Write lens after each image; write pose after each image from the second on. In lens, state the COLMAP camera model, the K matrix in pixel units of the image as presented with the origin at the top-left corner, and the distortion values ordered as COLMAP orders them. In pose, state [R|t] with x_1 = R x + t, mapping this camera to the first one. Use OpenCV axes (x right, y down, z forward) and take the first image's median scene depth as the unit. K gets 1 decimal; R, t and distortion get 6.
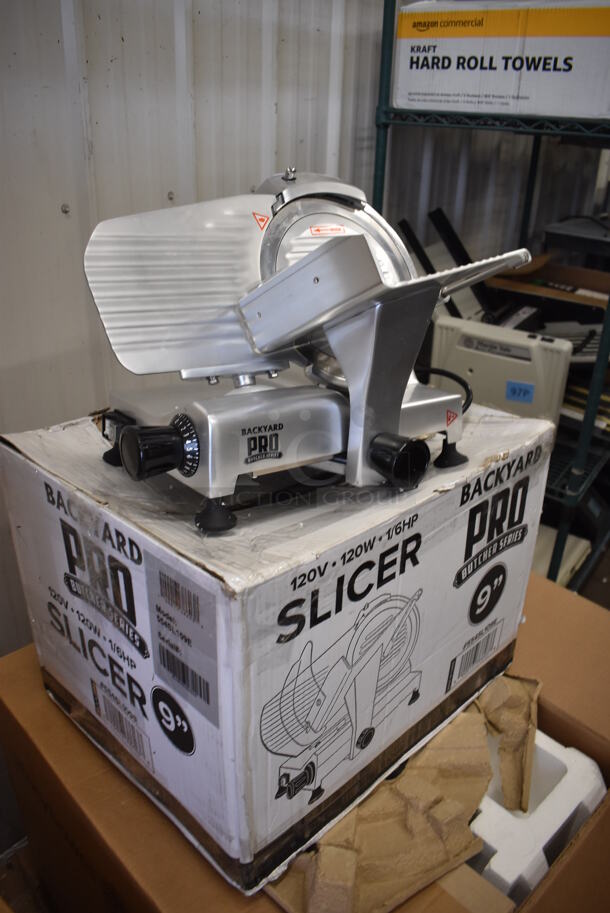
lens RADIAL K [[705.1, 0, 309.1], [0, 705.1, 456.9], [0, 0, 1]] dist [-0.098377, 0.010892]
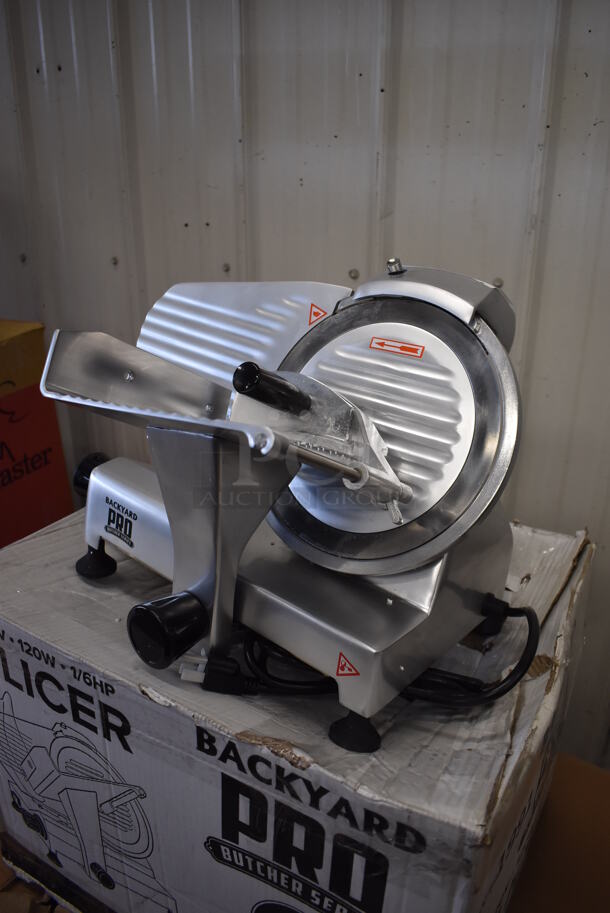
lens RADIAL K [[705.1, 0, 309.1], [0, 705.1, 463.0], [0, 0, 1]] dist [-0.098377, 0.010892]
pose [[0.258167, 0.355485, -0.898321, 0.777132], [-0.420746, 0.878400, 0.226684, -0.387960], [0.869668, 0.319443, 0.376342, 0.772123]]
